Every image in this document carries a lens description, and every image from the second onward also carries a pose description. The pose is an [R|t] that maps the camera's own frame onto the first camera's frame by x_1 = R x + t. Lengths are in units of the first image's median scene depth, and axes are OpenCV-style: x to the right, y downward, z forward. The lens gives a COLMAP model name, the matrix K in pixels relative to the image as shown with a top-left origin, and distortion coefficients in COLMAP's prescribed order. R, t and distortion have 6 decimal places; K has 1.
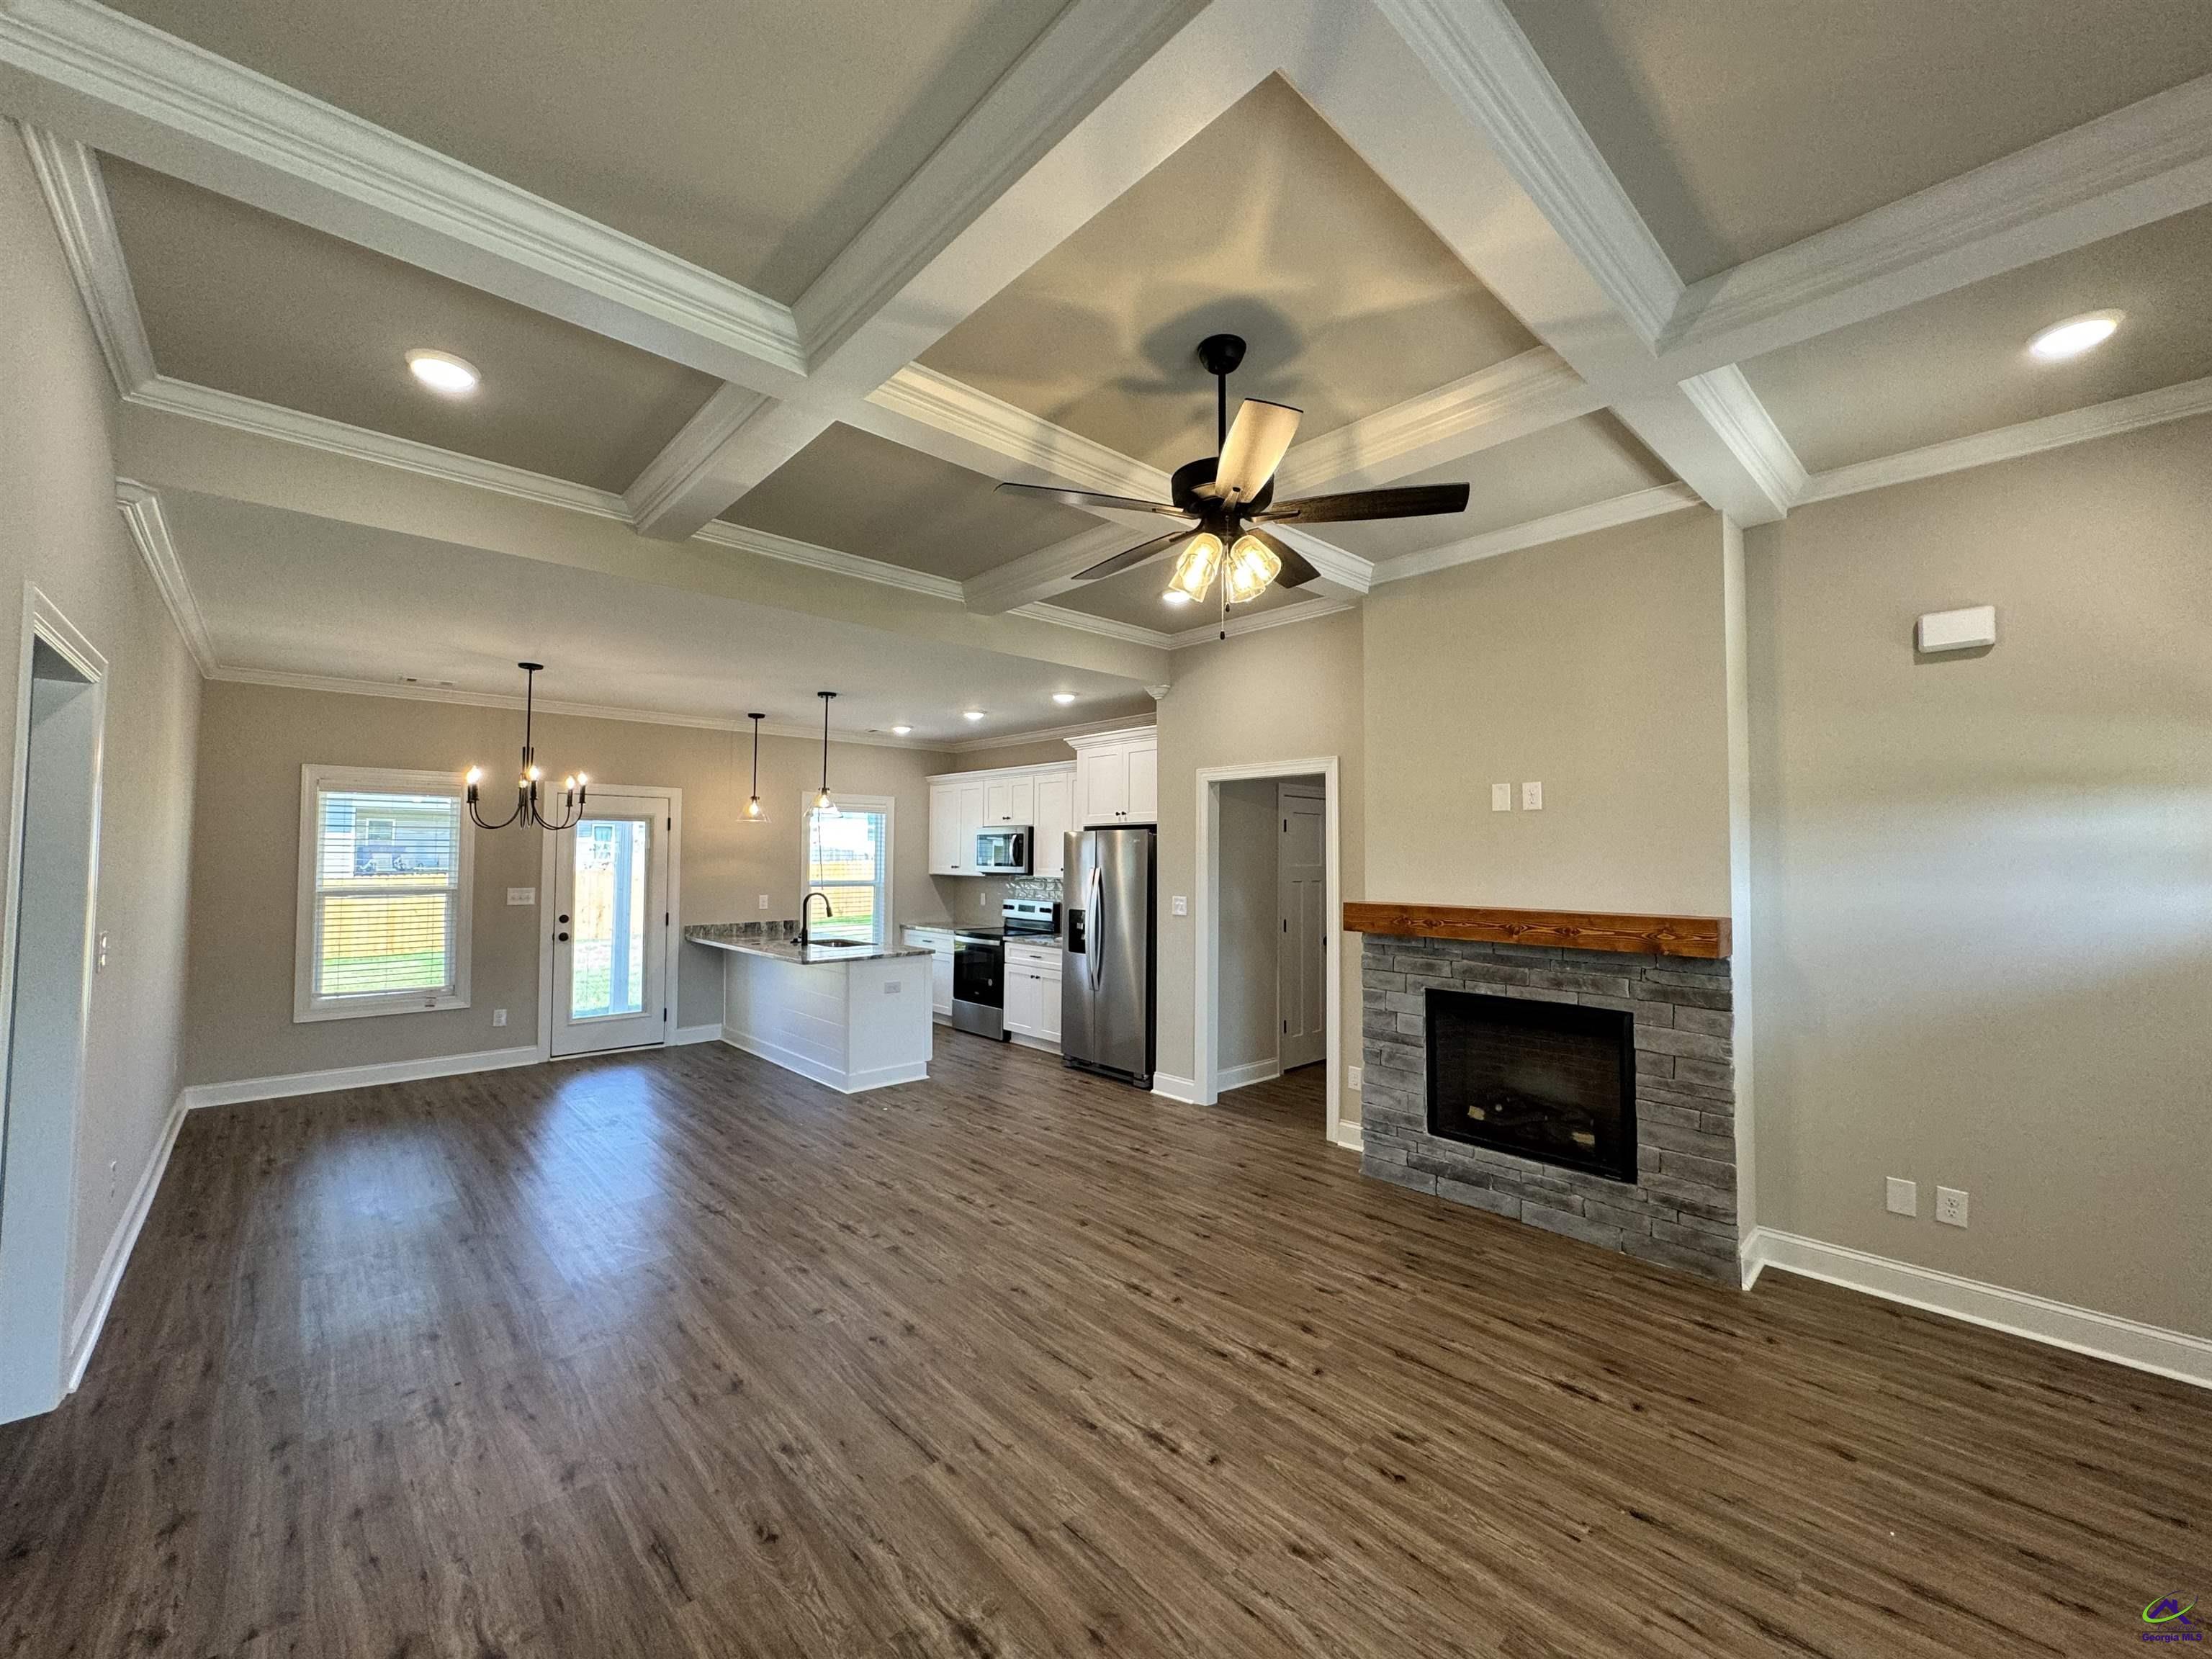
lens RADIAL K [[879.4, 0, 1106.8], [0, 879.4, 827.2], [0, 0, 1]] dist [-0.001945, 0.000387]
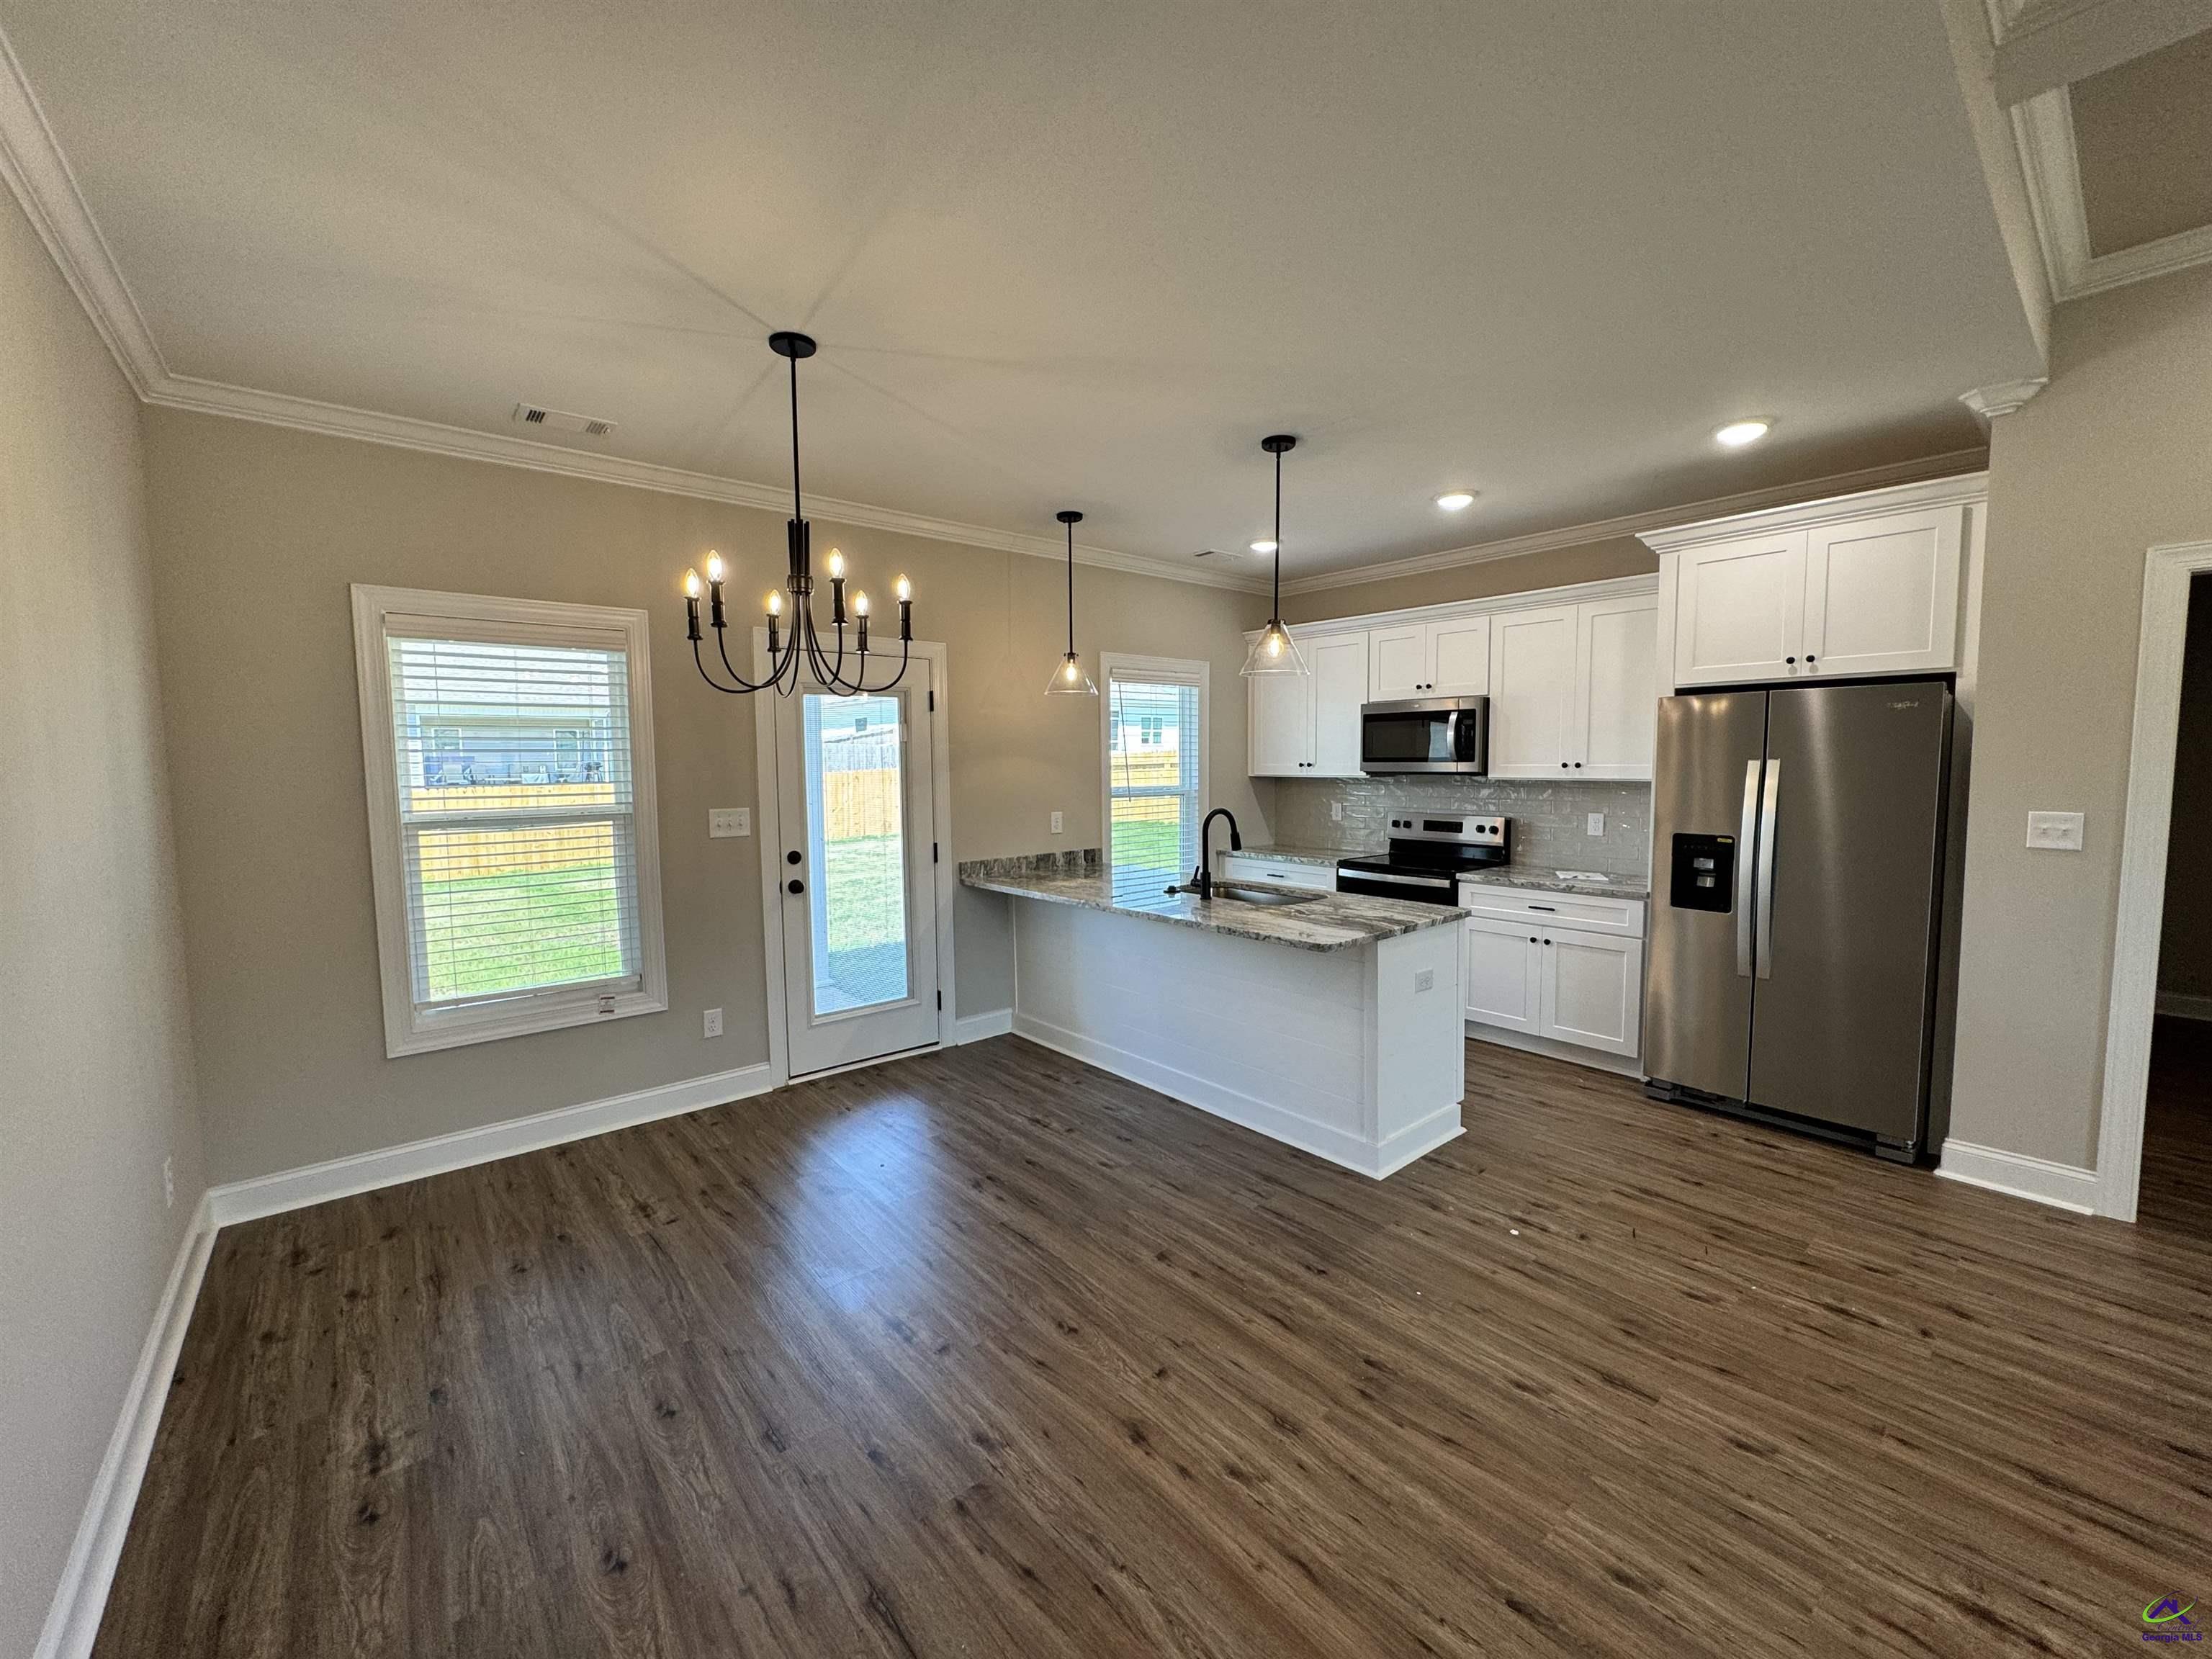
lens RADIAL K [[879.4, 0, 1106.5], [0, 879.4, 825.1], [0, 0, 1]] dist [-0.001945, 0.000387]
pose [[0.998903, -0.011333, -0.045438, -0.444430], [0.016226, 0.993931, 0.108805, 0.023050], [0.043929, -0.109423, 0.993024, 0.484053]]
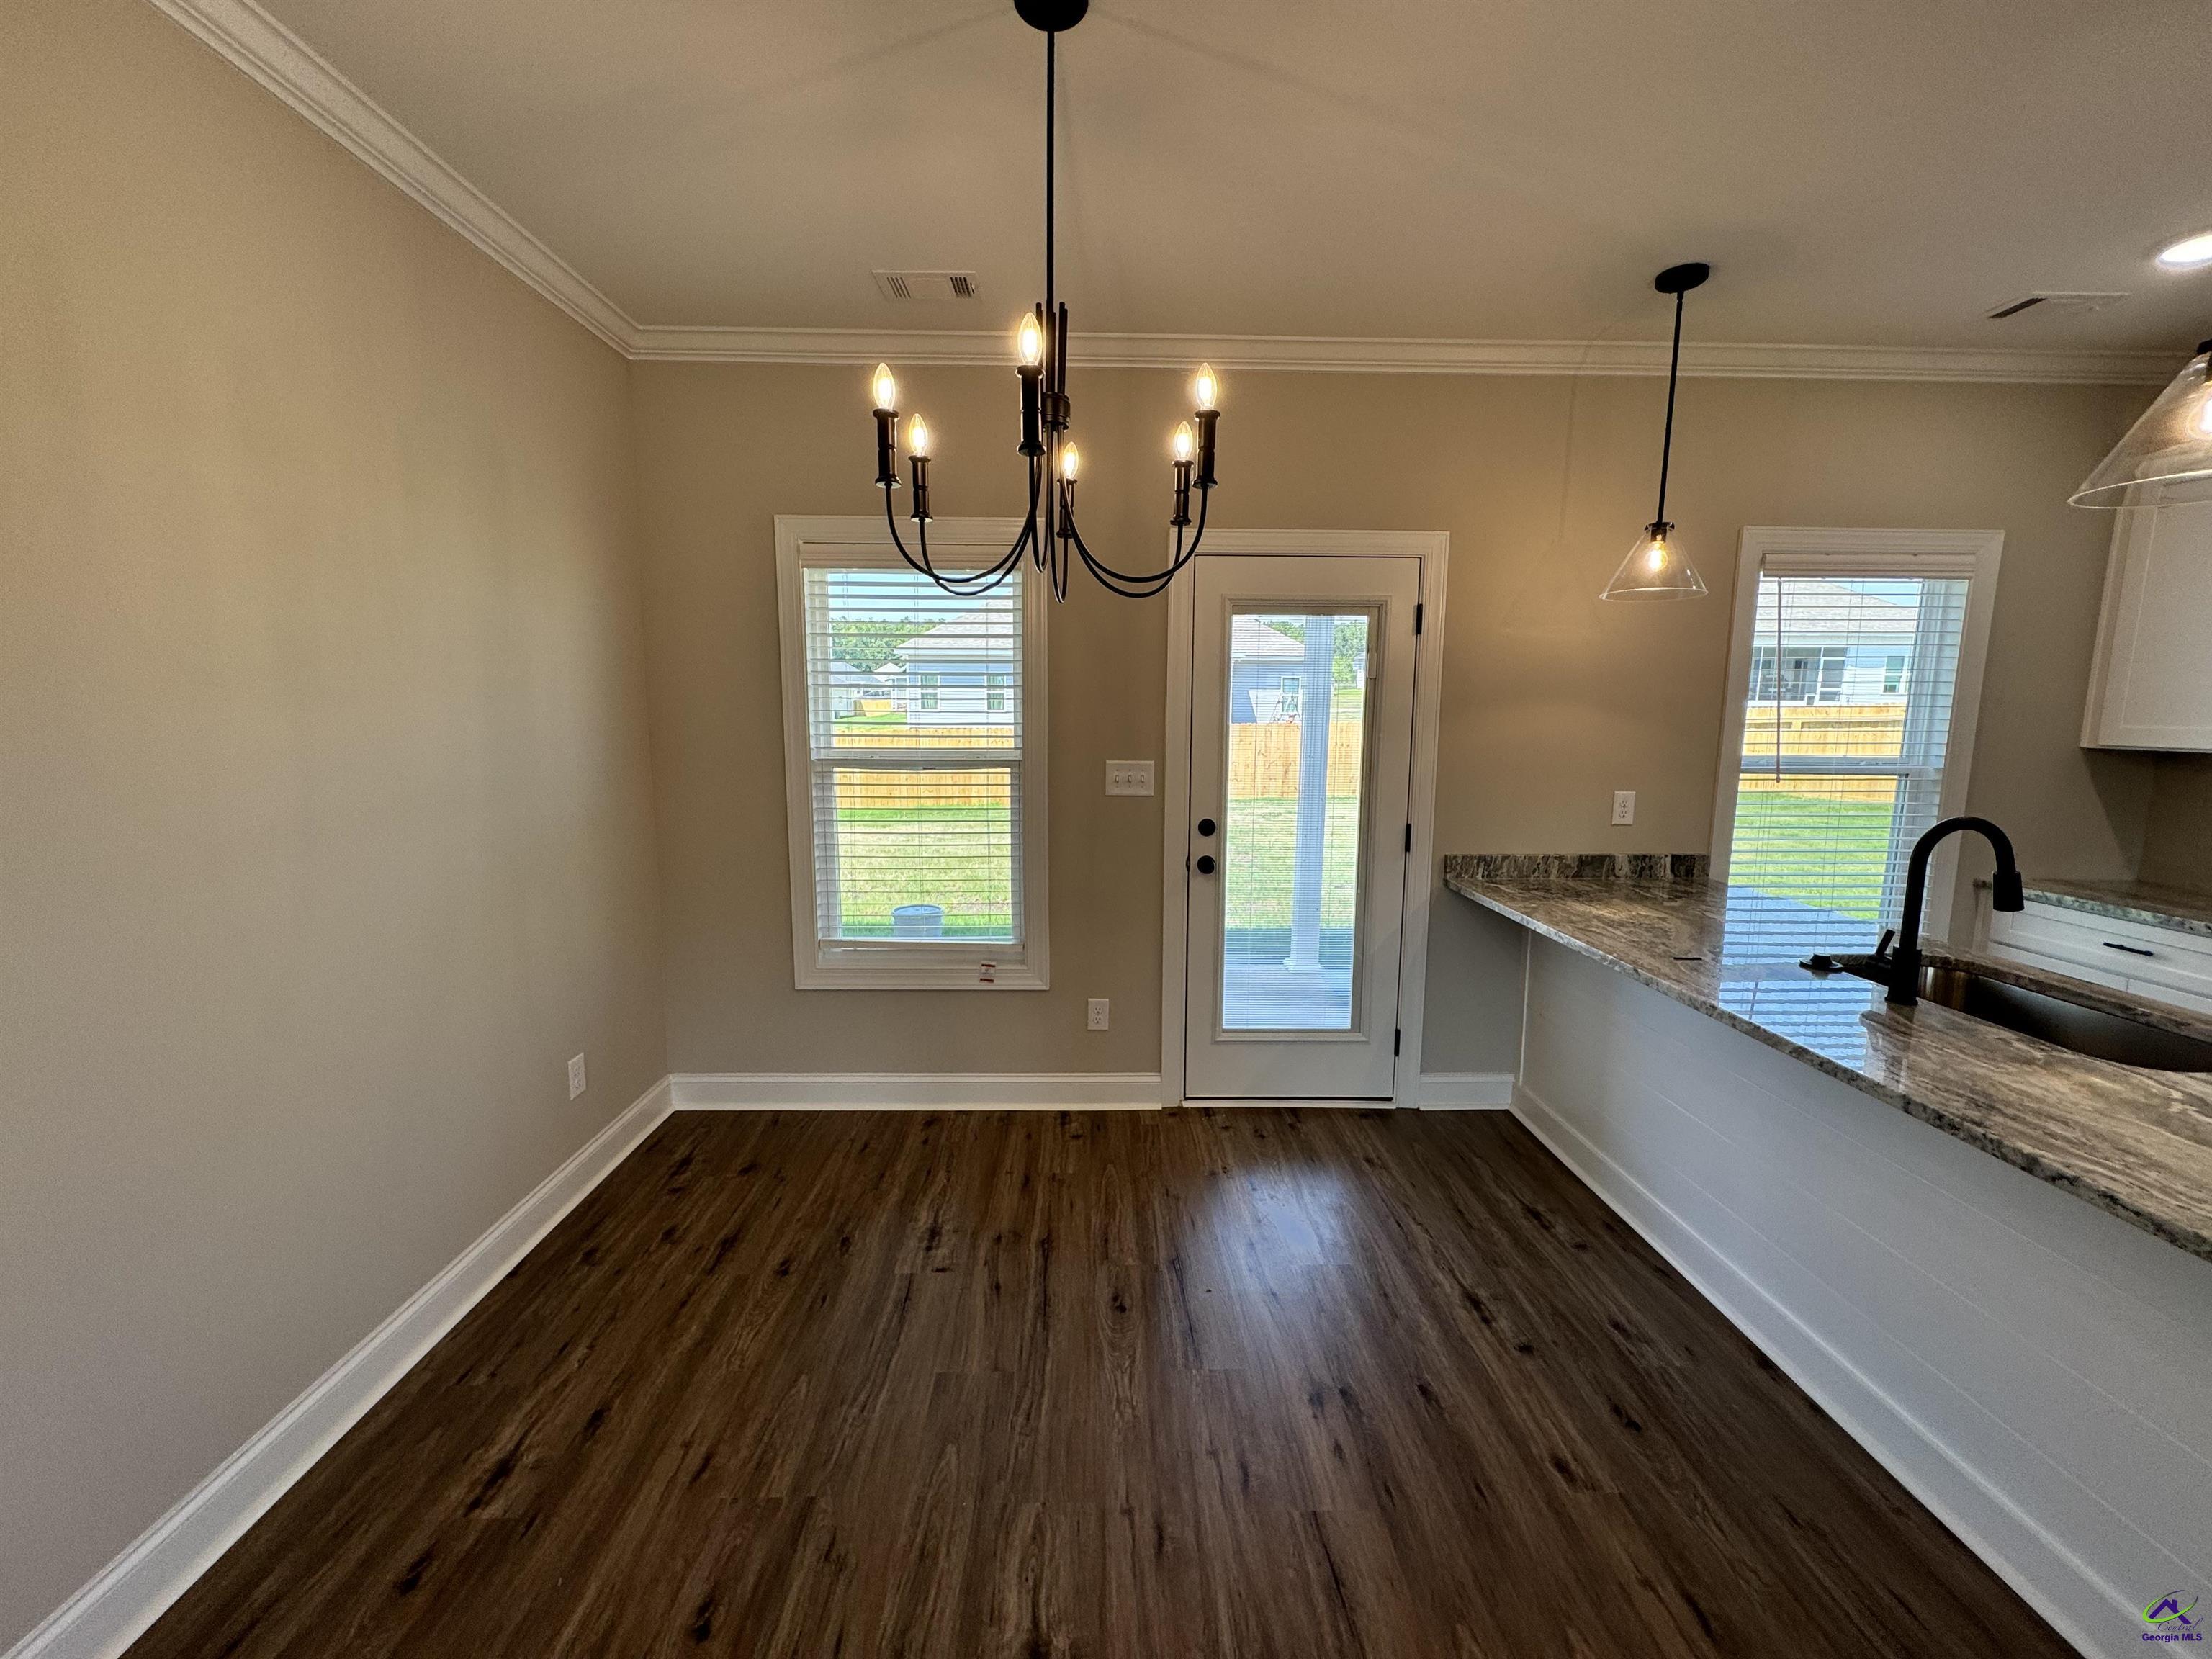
lens RADIAL K [[879.4, 0, 1105.4], [0, 879.4, 824.7], [0, 0, 1]] dist [-0.001945, 0.000387]
pose [[0.747266, 0.089417, -0.658482, -0.411002], [0.018535, 0.987716, 0.155158, 0.033491], [0.664267, -0.128149, 0.736429, 0.728934]]
